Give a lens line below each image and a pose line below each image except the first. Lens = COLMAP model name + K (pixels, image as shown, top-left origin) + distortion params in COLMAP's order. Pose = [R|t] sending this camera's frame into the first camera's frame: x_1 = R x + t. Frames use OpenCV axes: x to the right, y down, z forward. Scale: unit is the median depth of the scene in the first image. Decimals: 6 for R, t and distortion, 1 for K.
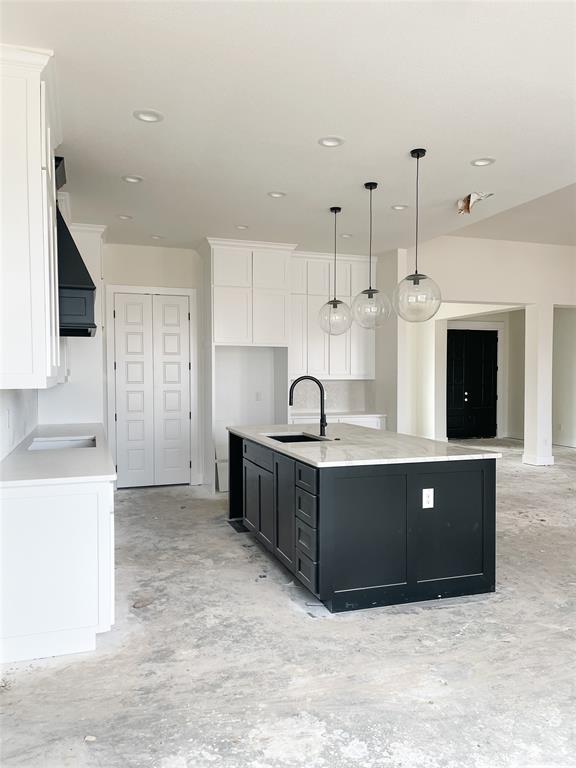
lens RADIAL K [[587.4, 0, 283.6], [0, 587.4, 387.1], [0, 0, 1]] dist [0.047489, -0.030954]
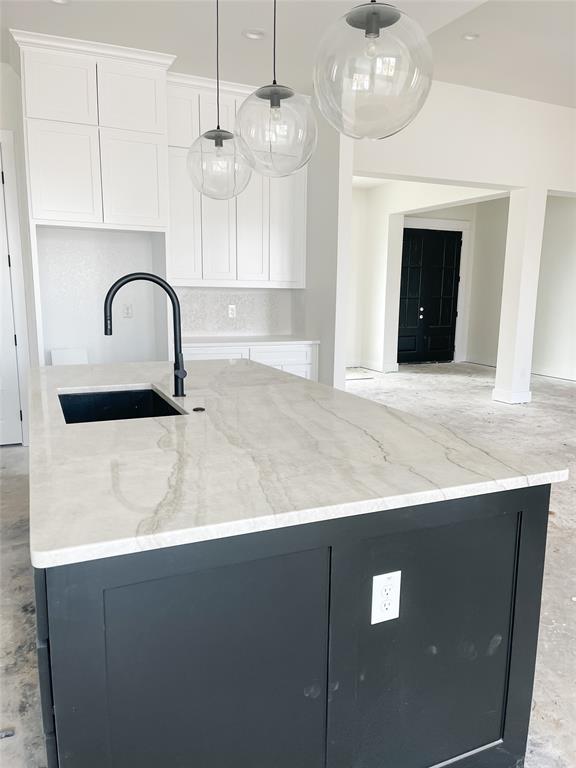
lens RADIAL K [[587.4, 0, 293.9], [0, 587.4, 385.6], [0, 0, 1]] dist [0.047489, -0.030954]
pose [[0.994276, -0.002434, 0.106818, 0.067781], [-0.013121, 0.989393, 0.144670, -0.000099], [-0.106037, -0.145243, 0.983697, 0.303647]]
